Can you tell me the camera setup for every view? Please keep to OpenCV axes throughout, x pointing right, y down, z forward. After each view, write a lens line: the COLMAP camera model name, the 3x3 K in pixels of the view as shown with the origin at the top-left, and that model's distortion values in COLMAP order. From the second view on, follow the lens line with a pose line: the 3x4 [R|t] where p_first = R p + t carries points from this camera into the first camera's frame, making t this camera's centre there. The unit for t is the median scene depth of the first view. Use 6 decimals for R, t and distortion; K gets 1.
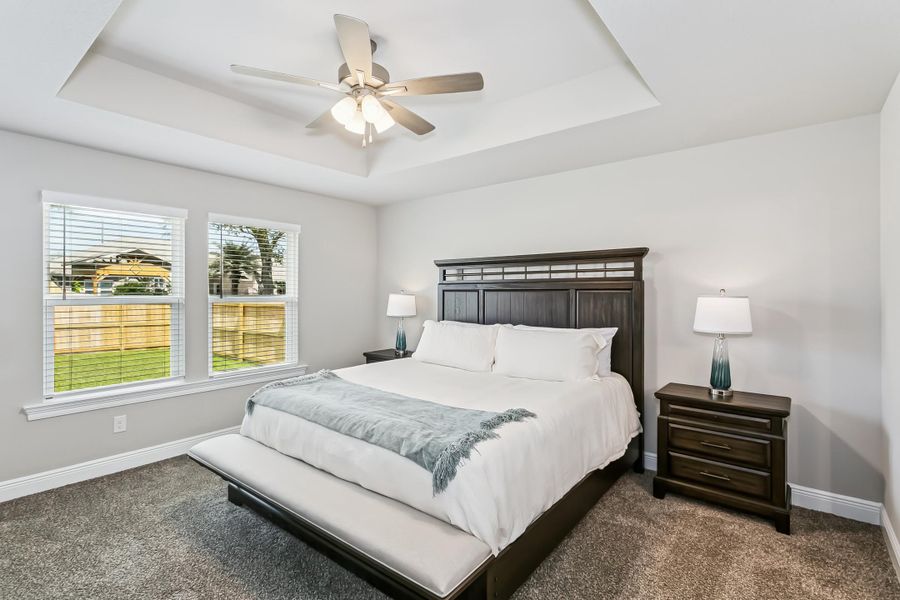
lens RADIAL K [[437.7, 0, 447.4], [0, 437.7, 294.2], [0, 0, 1]] dist [0.003075, 0.000771]
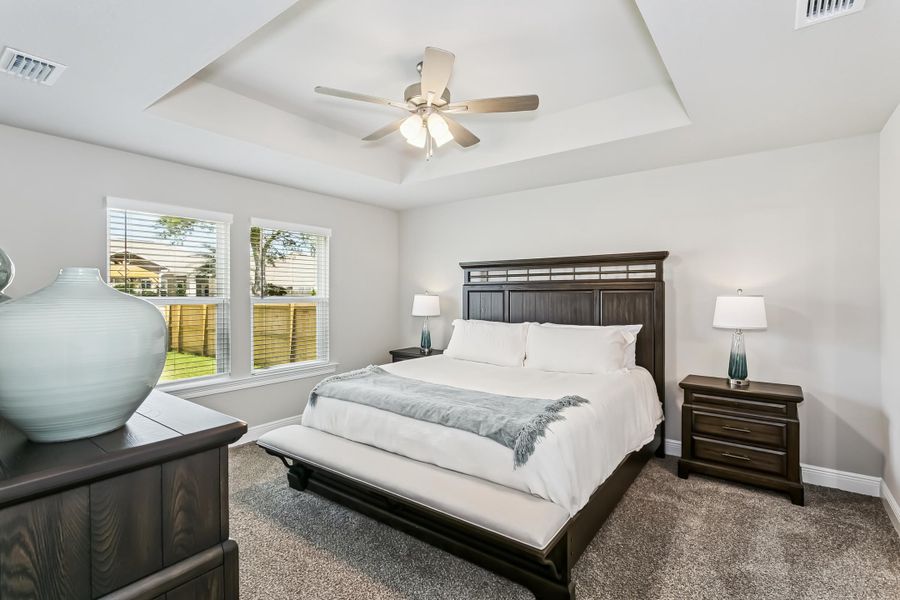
lens RADIAL K [[437.7, 0, 448.3], [0, 437.7, 296.5], [0, 0, 1]] dist [0.003075, 0.000771]
pose [[0.999464, -0.002322, 0.032655, -0.152626], [0.002262, 0.999996, 0.001846, 0.003800], [-0.032659, -0.001771, 0.999465, -0.087729]]
